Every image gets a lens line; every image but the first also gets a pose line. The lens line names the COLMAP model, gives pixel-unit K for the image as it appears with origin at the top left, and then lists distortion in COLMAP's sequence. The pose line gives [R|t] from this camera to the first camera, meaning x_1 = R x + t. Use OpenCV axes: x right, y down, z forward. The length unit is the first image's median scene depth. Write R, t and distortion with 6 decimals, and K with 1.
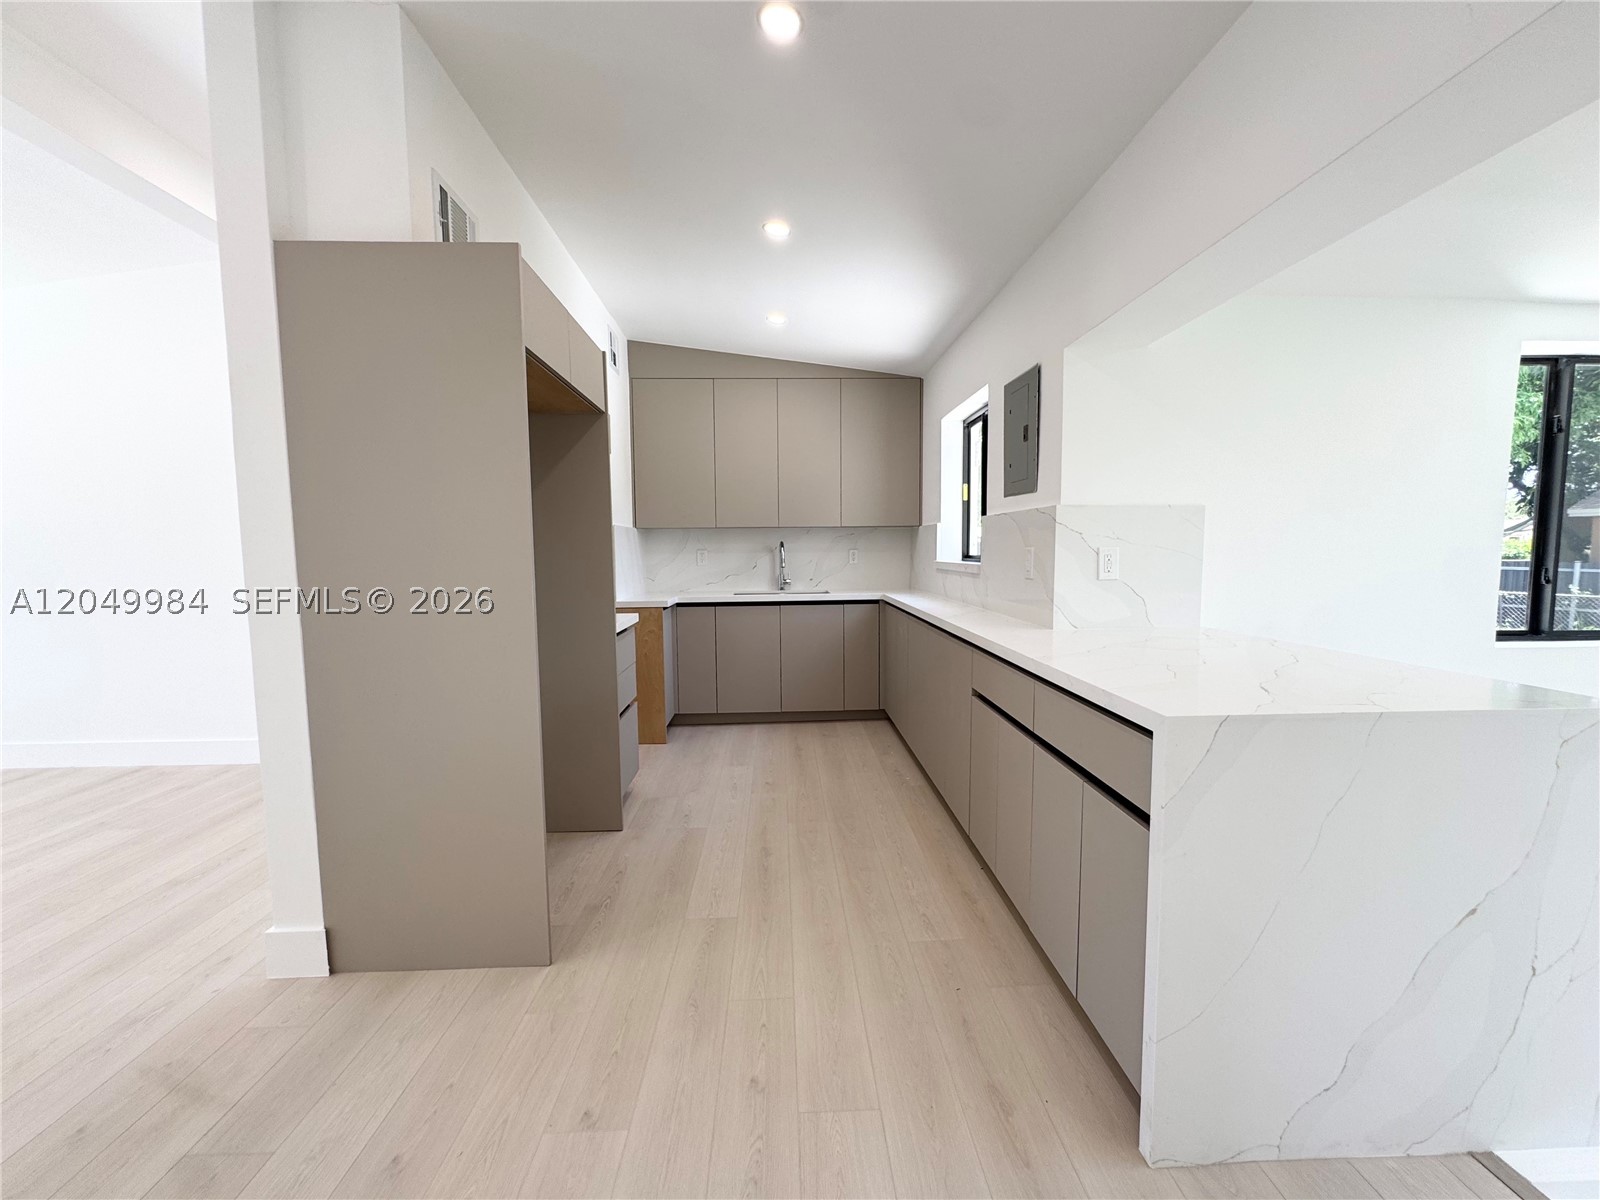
lens RADIAL K [[642.0, 0, 799.8], [0, 642.0, 599.1], [0, 0, 1]] dist [-0.003602, 0.000474]
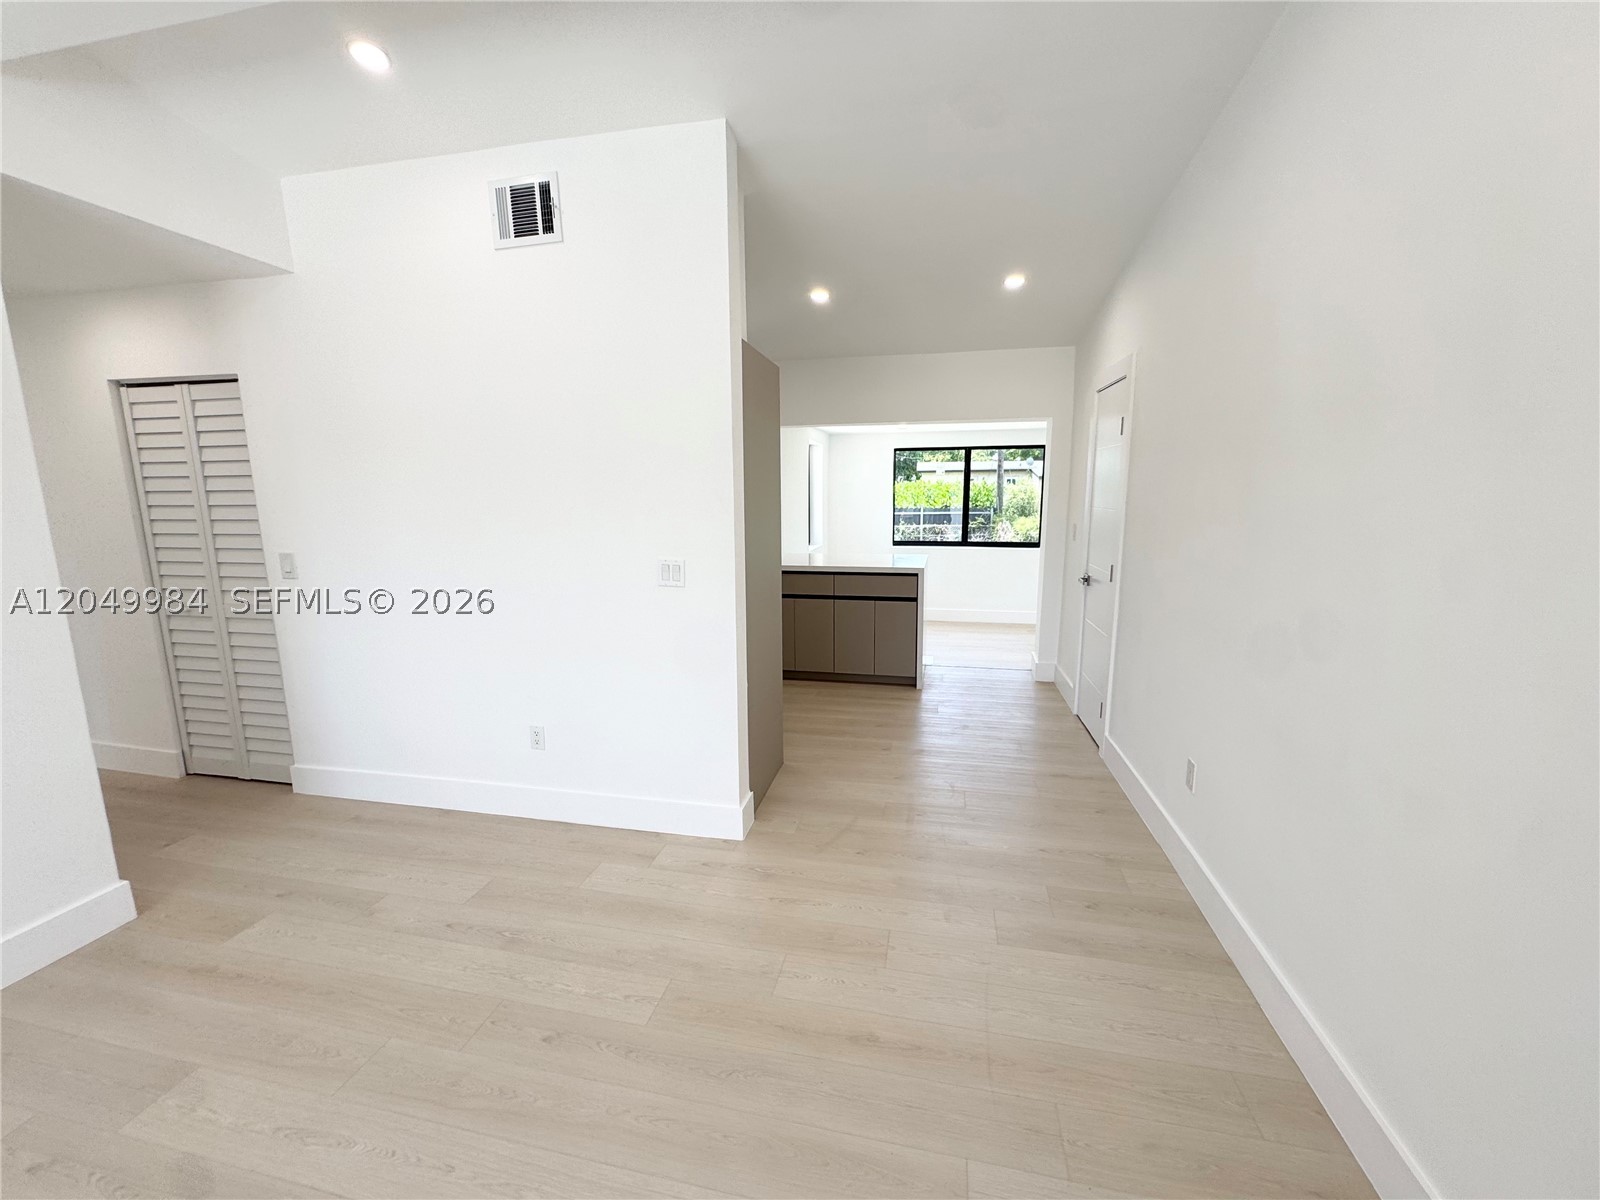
lens RADIAL K [[640.7, 0, 800.0], [0, 640.7, 599.0], [0, 0, 1]] dist [-0.003160, 0.000147]
pose [[0.247741, -0.155940, 0.956194, -1.101051], [0.082638, 0.986766, 0.139515, -0.076350], [-0.965296, 0.044454, 0.257349, 0.245873]]
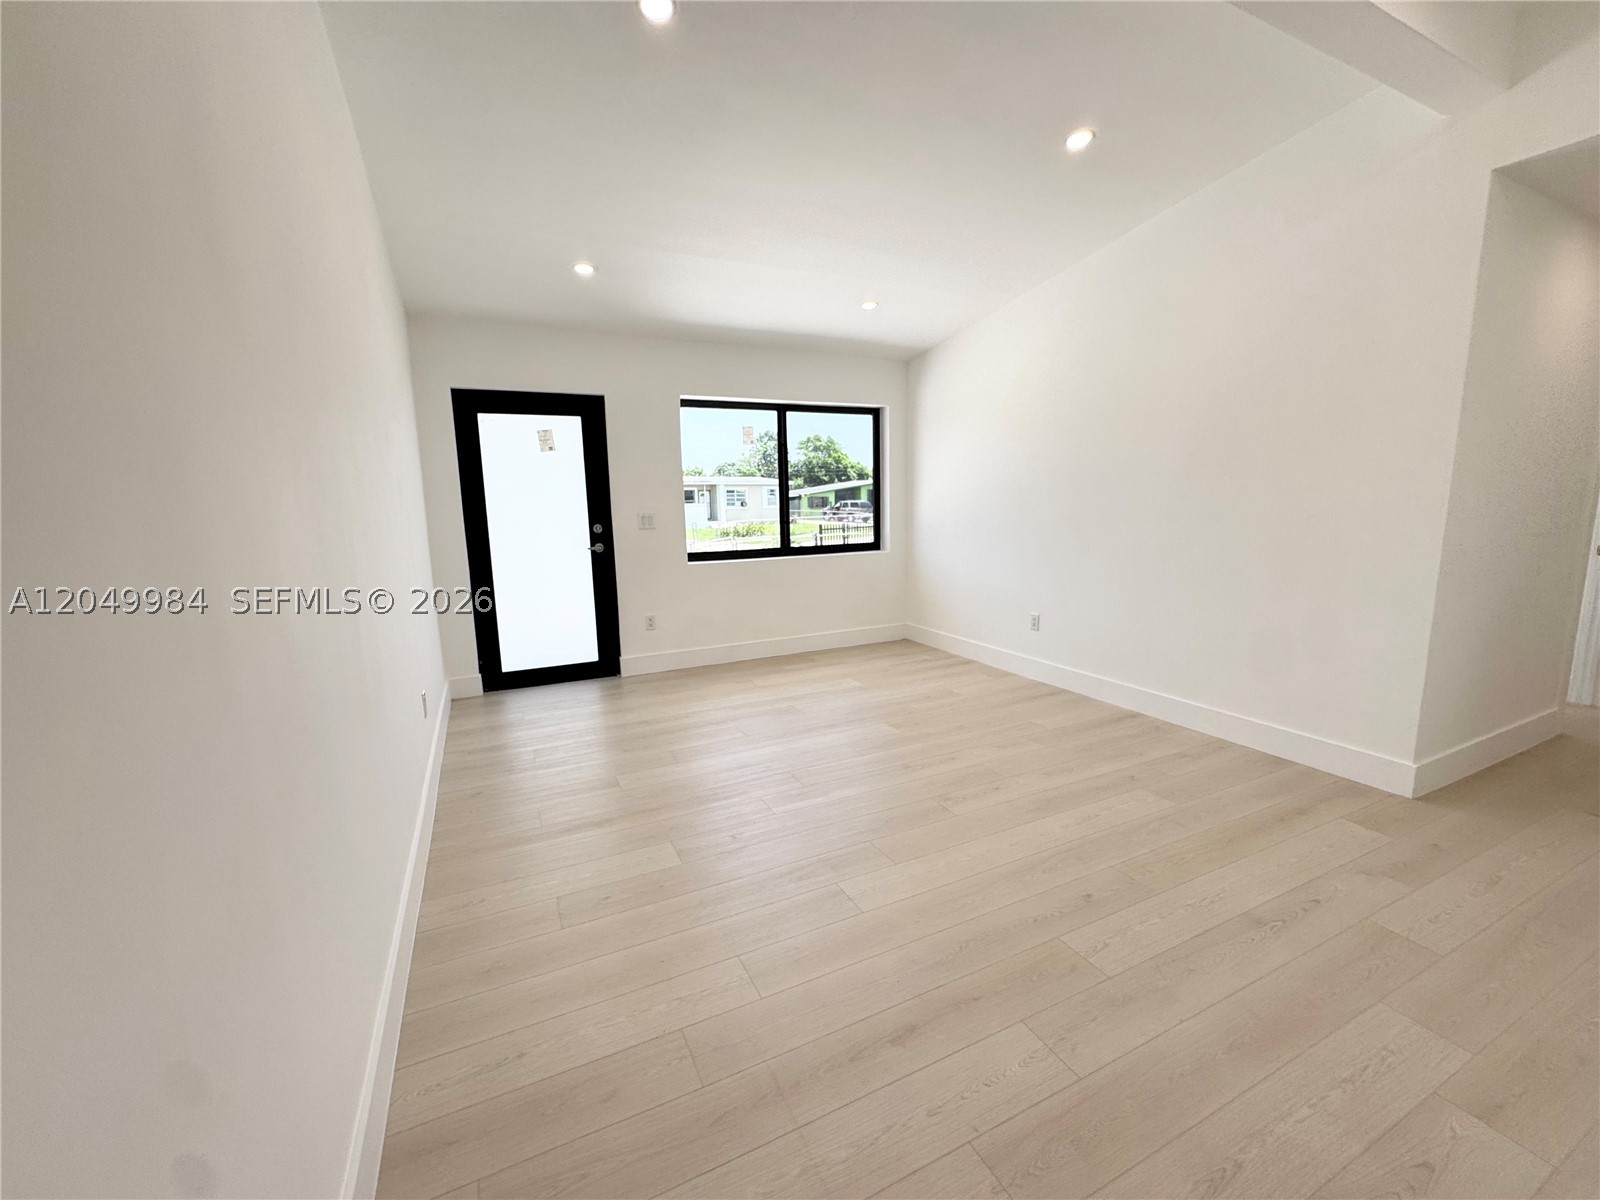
lens RADIAL K [[642.0, 0, 799.8], [0, 642.0, 599.1], [0, 0, 1]] dist [-0.003602, 0.000474]
pose [[0.403193, 0.140785, -0.904221, -0.359501], [-0.055897, 0.990039, 0.129223, -0.019535], [0.913406, -0.001559, 0.407046, 0.099463]]
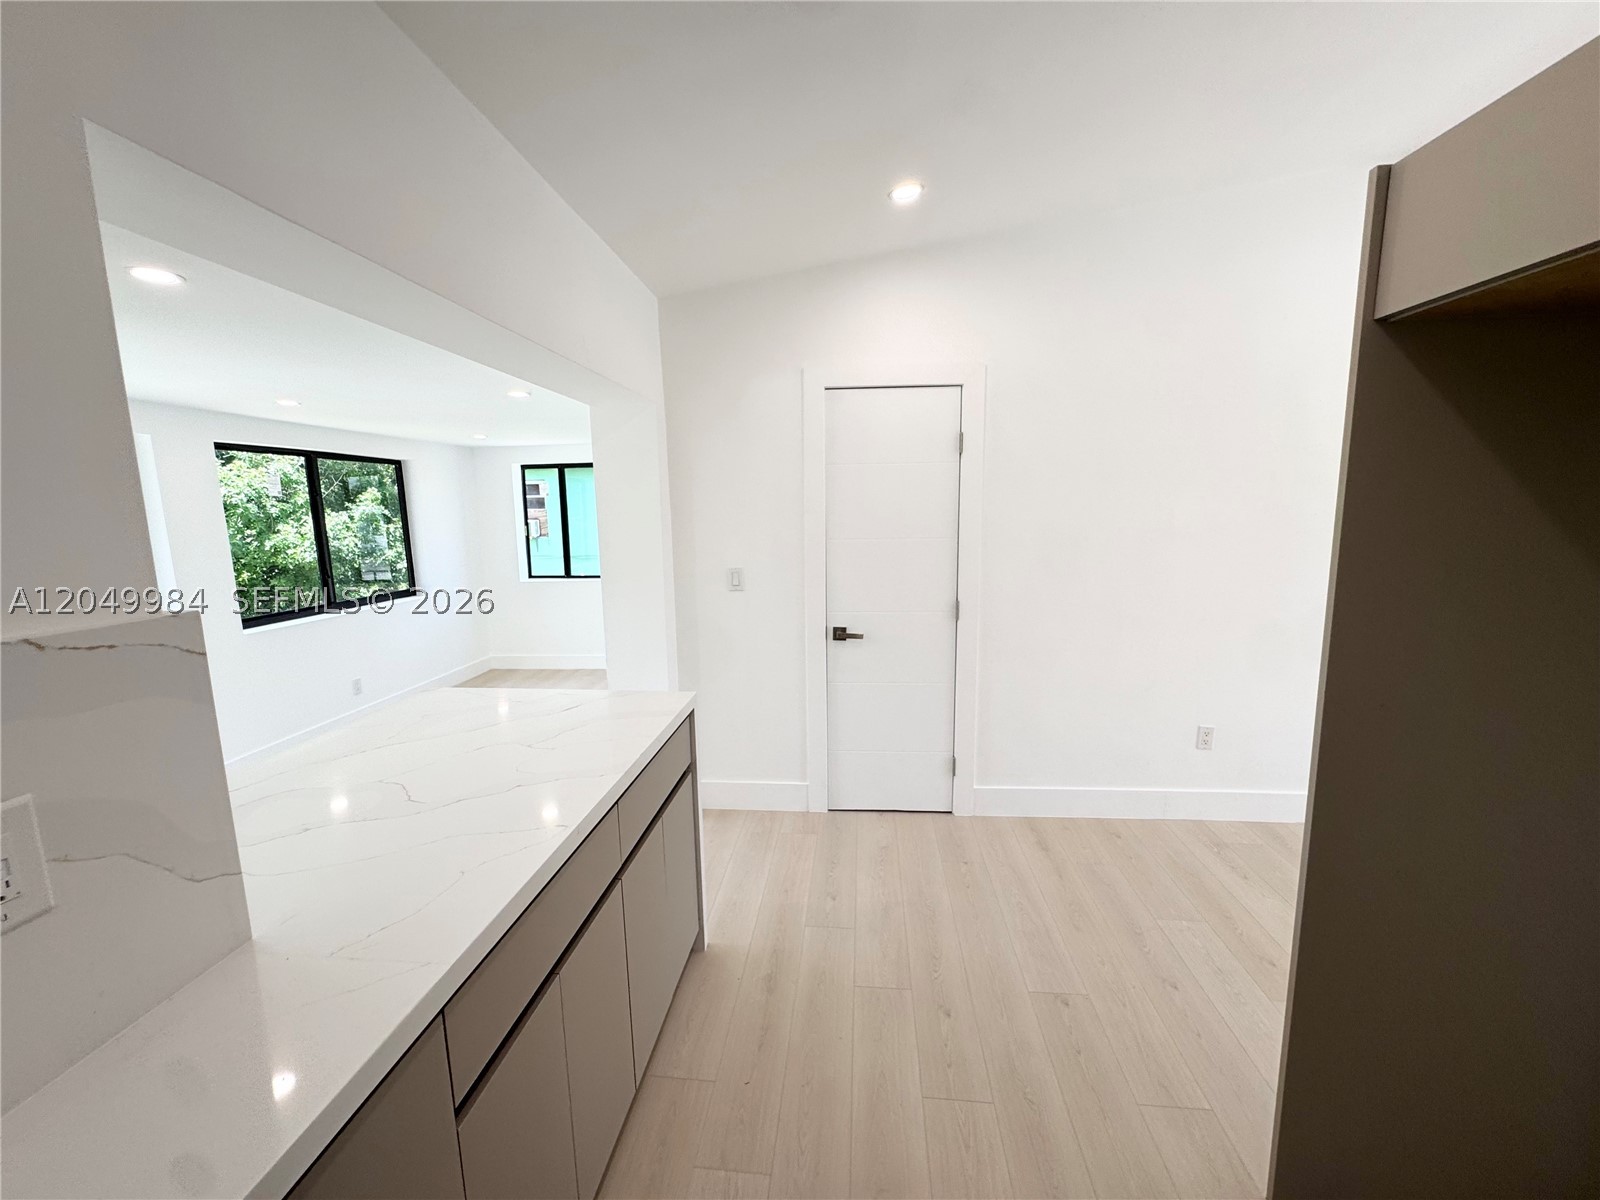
lens RADIAL K [[640.7, 0, 800.0], [0, 640.7, 599.0], [0, 0, 1]] dist [-0.003160, 0.000147]
pose [[-0.991326, 0.005826, 0.131295, 0.020448], [0.034718, 0.975138, 0.218863, -0.145425], [-0.126755, 0.221523, -0.966882, 0.864422]]
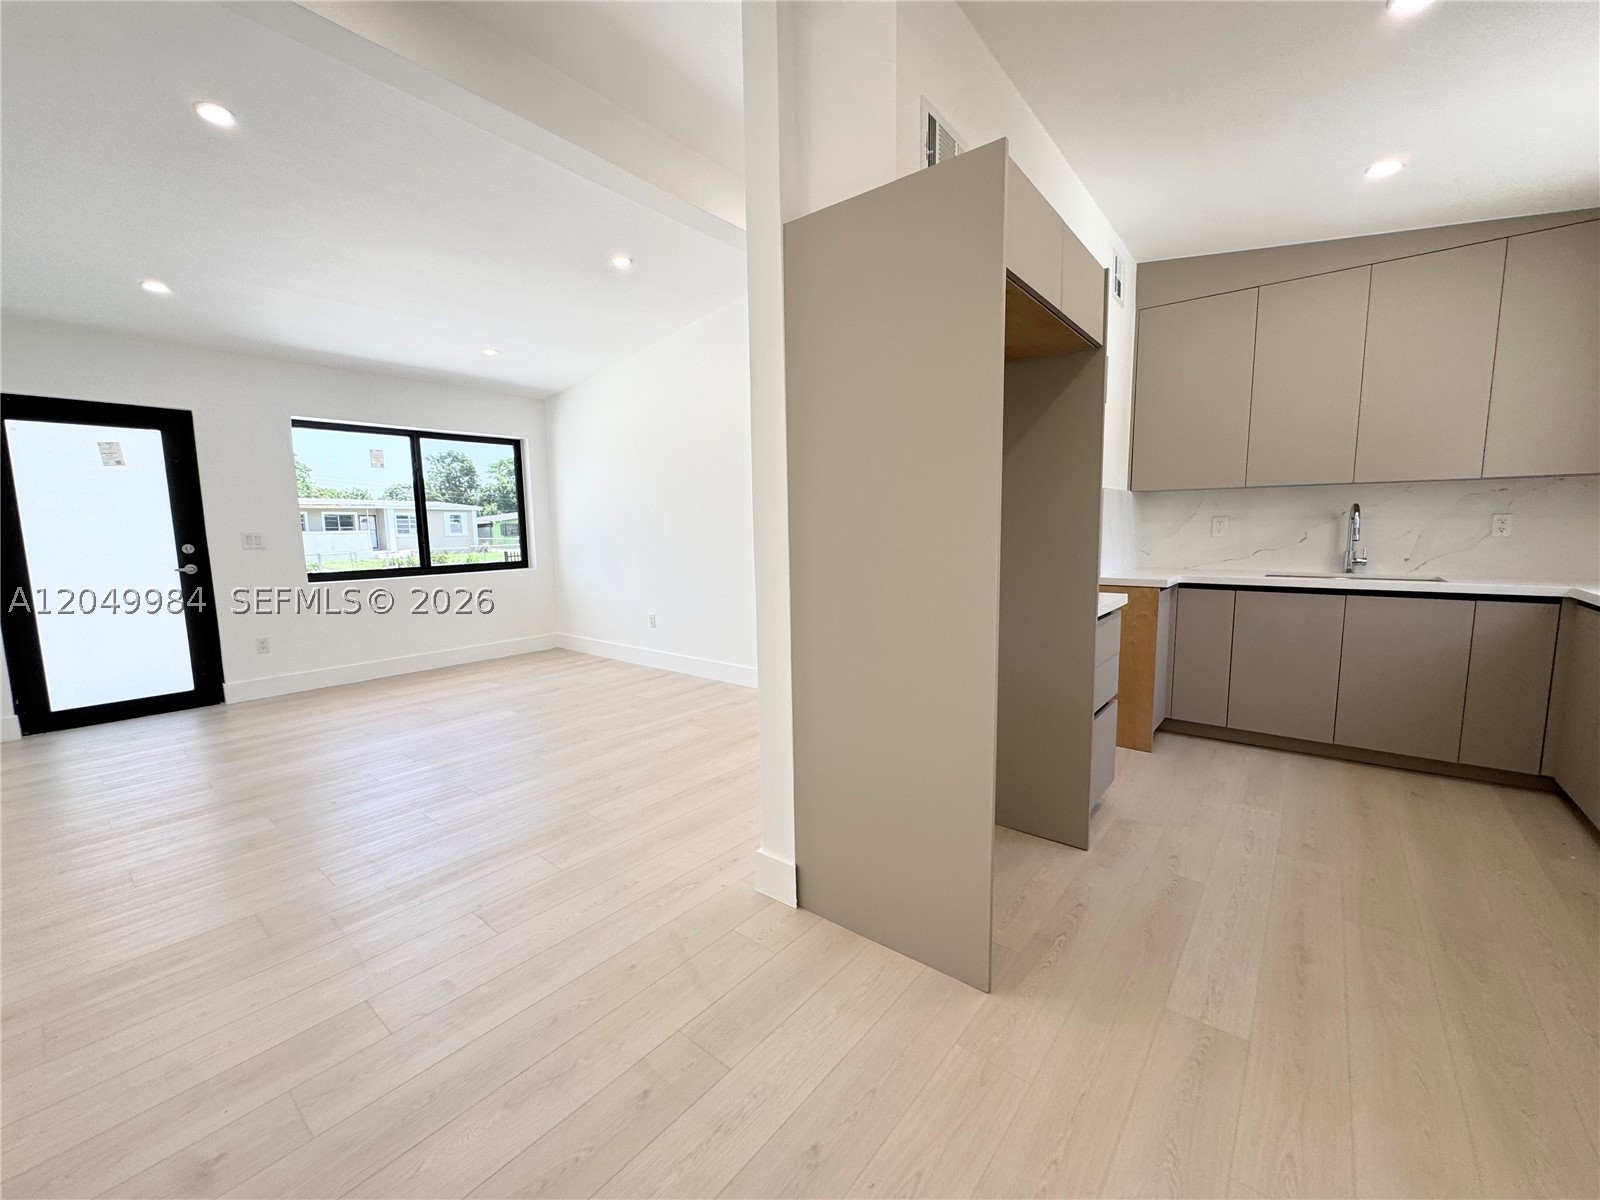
lens RADIAL K [[642.0, 0, 799.8], [0, 642.0, 599.1], [0, 0, 1]] dist [-0.003602, 0.000474]
pose [[0.753235, 0.075517, -0.653402, -0.028401], [-0.044650, 0.996966, 0.063752, -0.004482], [0.656234, -0.018846, 0.754322, 0.097240]]
